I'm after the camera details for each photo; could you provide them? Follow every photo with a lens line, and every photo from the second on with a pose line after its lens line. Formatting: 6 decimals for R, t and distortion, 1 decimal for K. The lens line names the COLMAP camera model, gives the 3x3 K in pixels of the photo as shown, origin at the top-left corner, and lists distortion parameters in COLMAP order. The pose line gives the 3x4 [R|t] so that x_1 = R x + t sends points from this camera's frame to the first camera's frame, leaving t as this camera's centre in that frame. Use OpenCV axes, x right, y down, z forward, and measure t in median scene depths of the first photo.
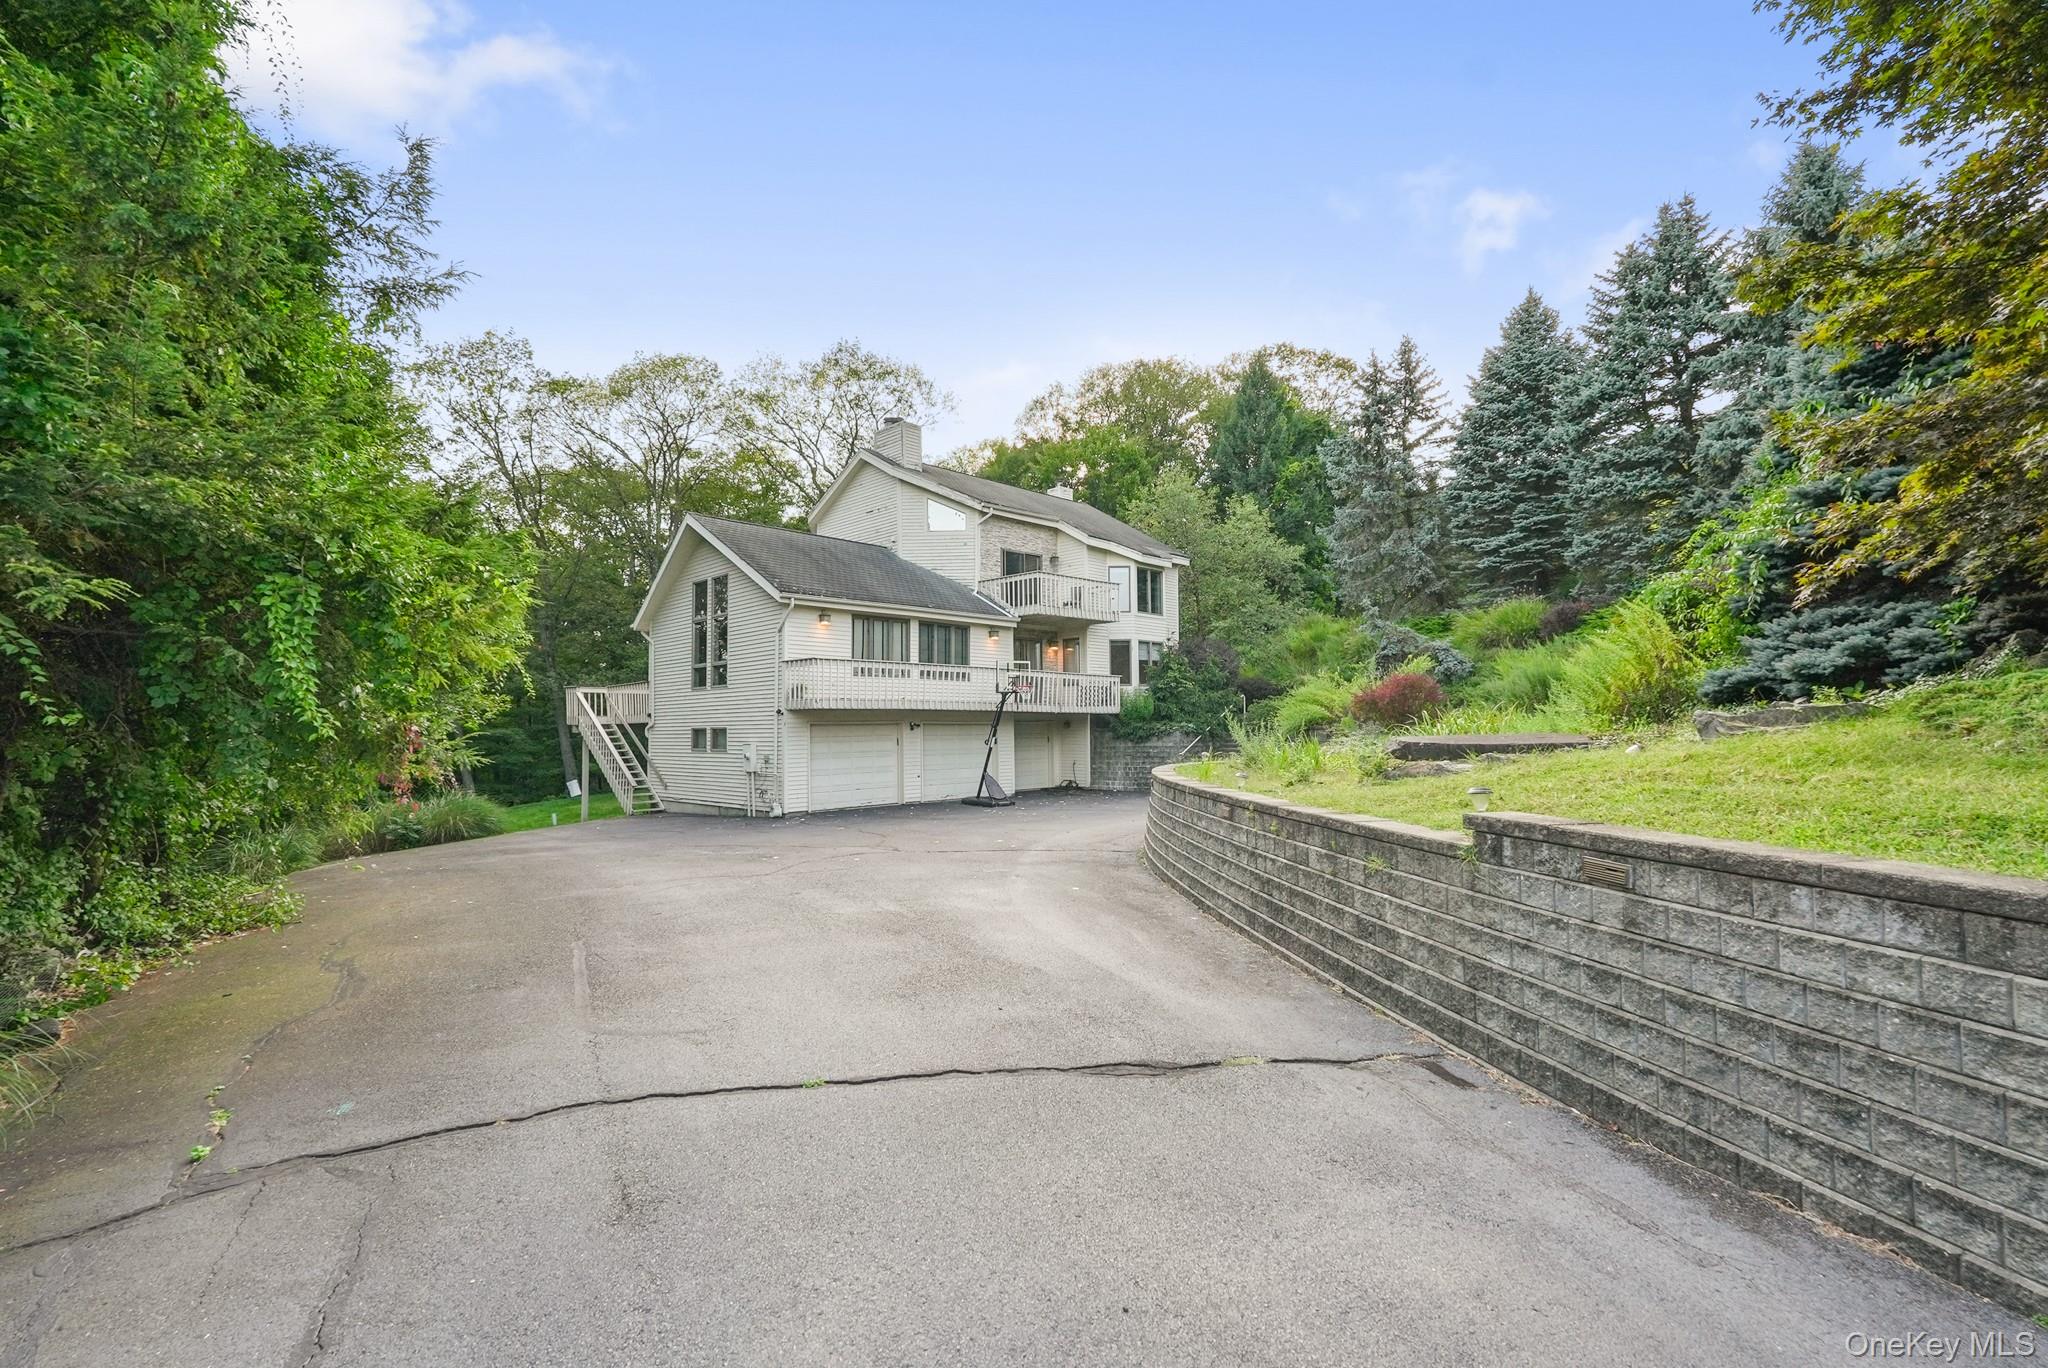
lens RADIAL K [[937.9, 0, 1024.0], [0, 937.9, 684.0], [0, 0, 1]] dist [0.000098, -0.000040]
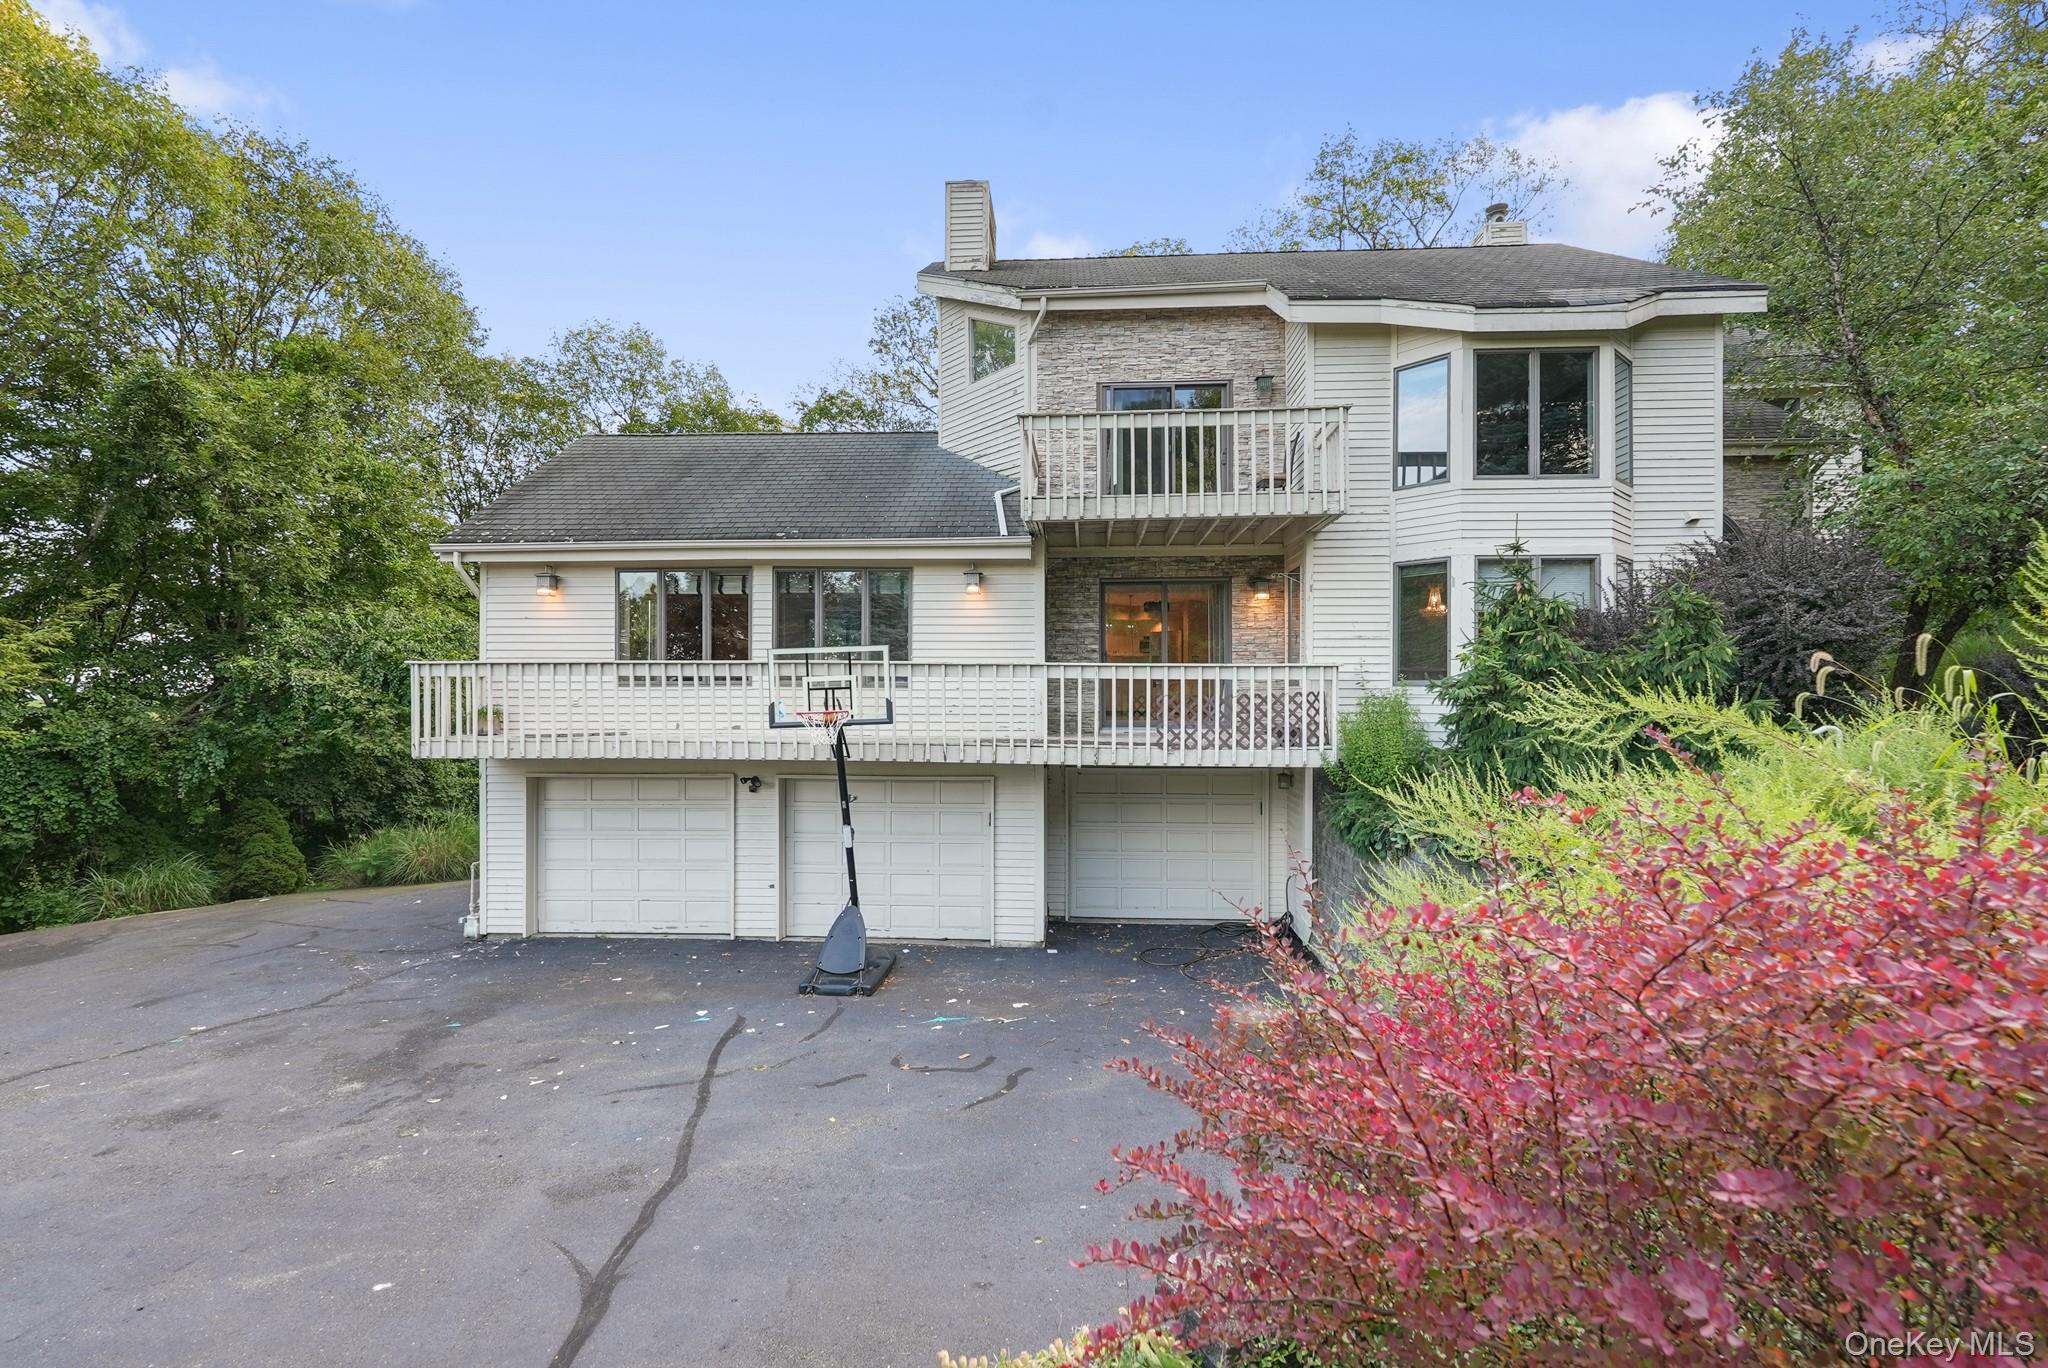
lens RADIAL K [[937.9, 0, 1024.0], [0, 937.9, 684.0], [0, 0, 1]] dist [0.000098, -0.000040]
pose [[0.653763, 0.004376, -0.756687, 0.300622], [0.035074, 0.998733, 0.036079, -0.017923], [0.755886, -0.050128, 0.652782, 0.677992]]
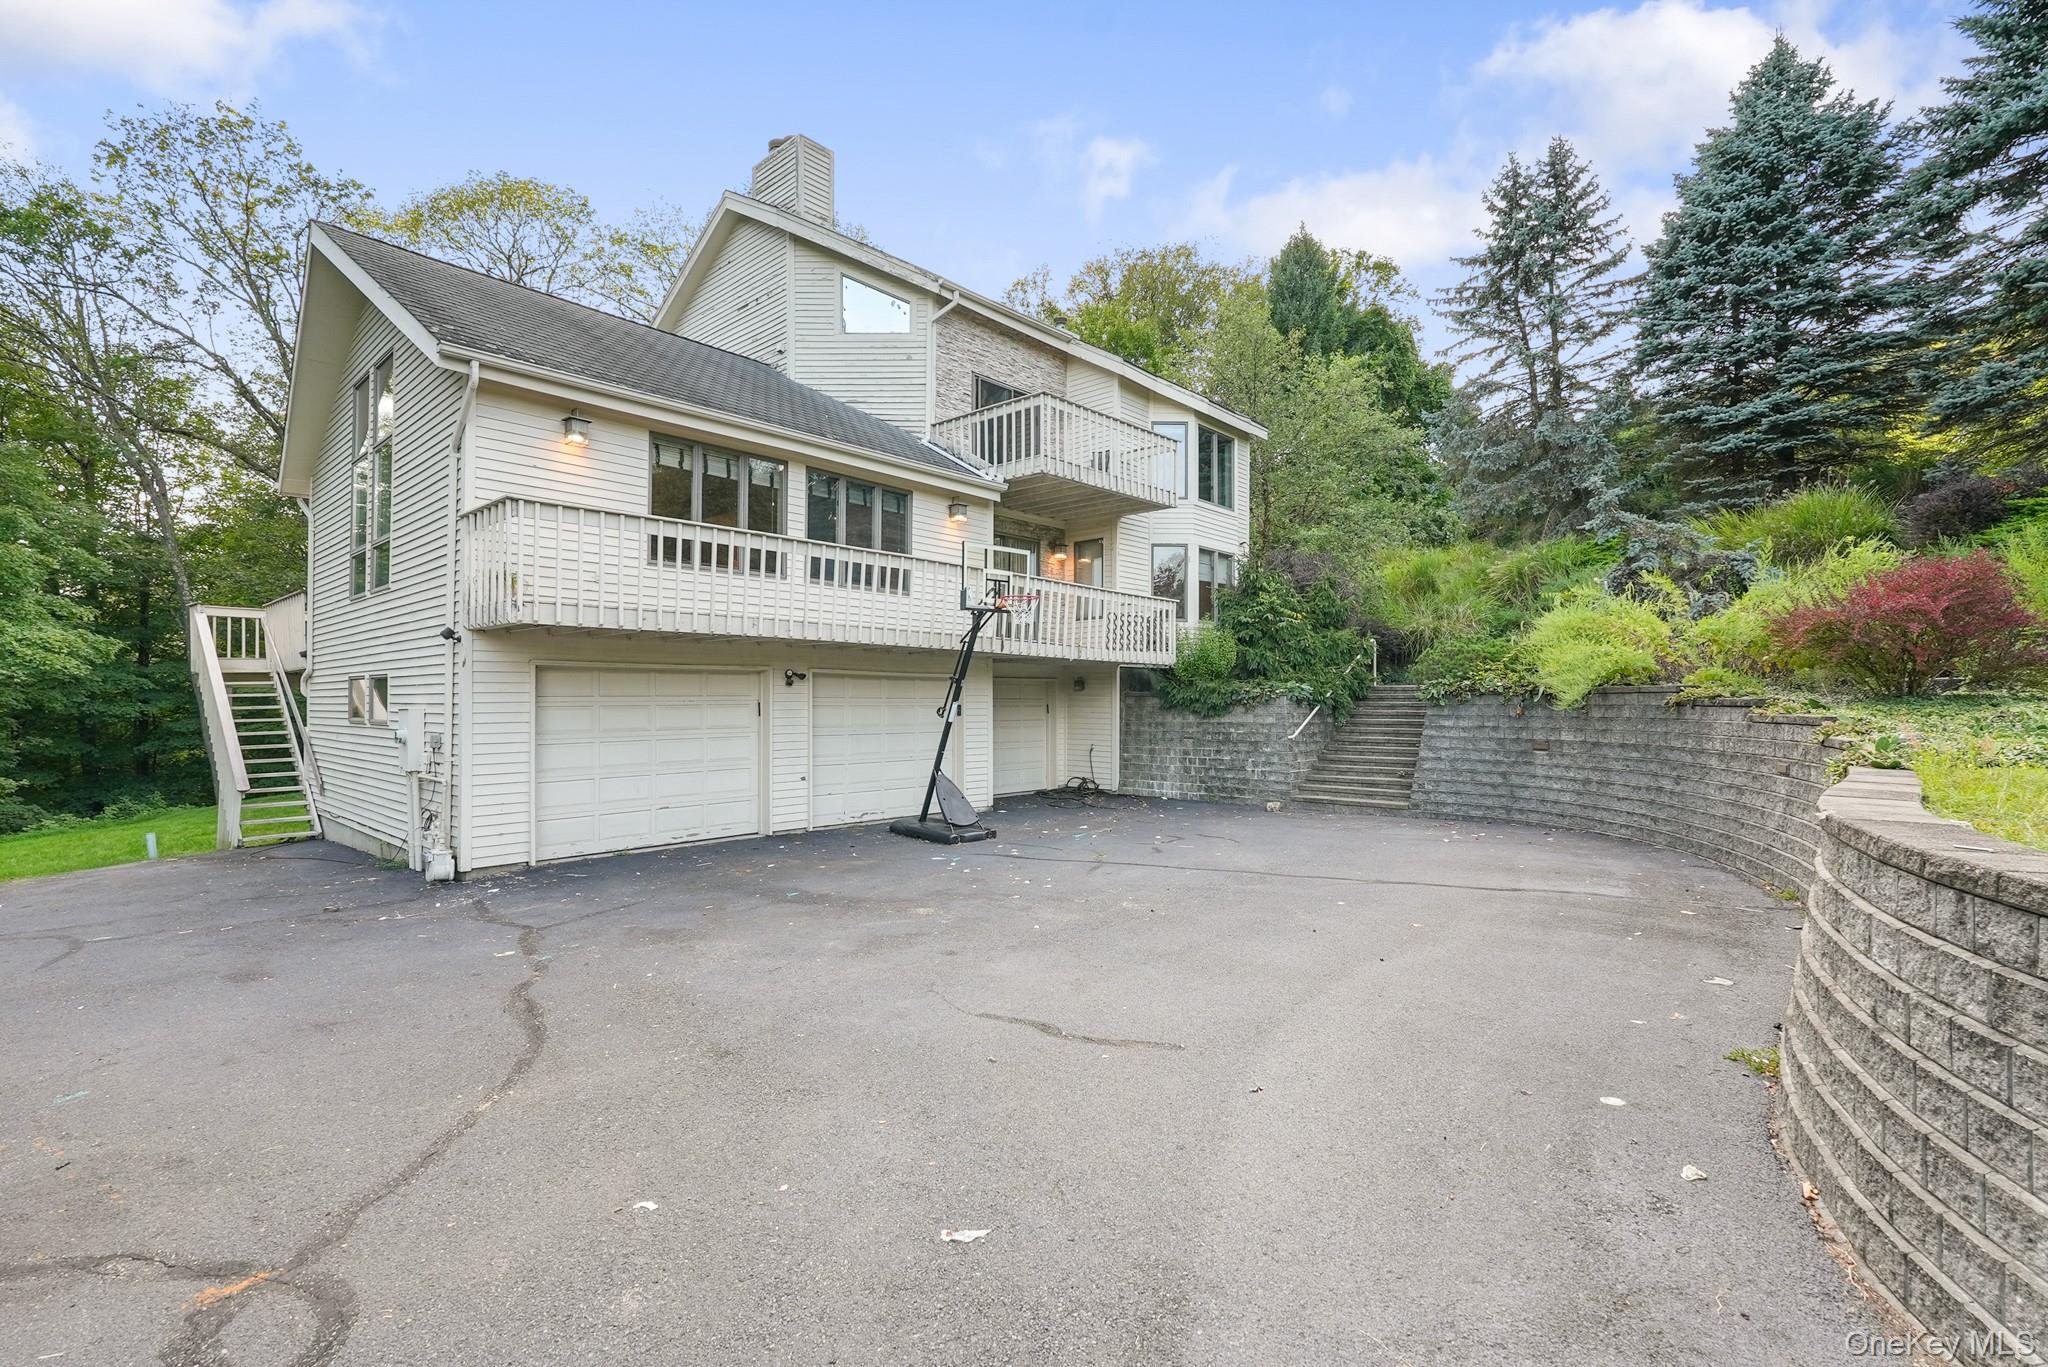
lens RADIAL K [[919.7, 0, 1030.3], [0, 919.7, 703.5], [0, 0, 1]] dist [-0.000141, -0.000001]
pose [[0.998909, 0.013132, 0.044825, -0.012145], [-0.015373, 0.998630, 0.050012, 0.028059], [-0.044107, -0.050647, 0.997742, 0.440152]]
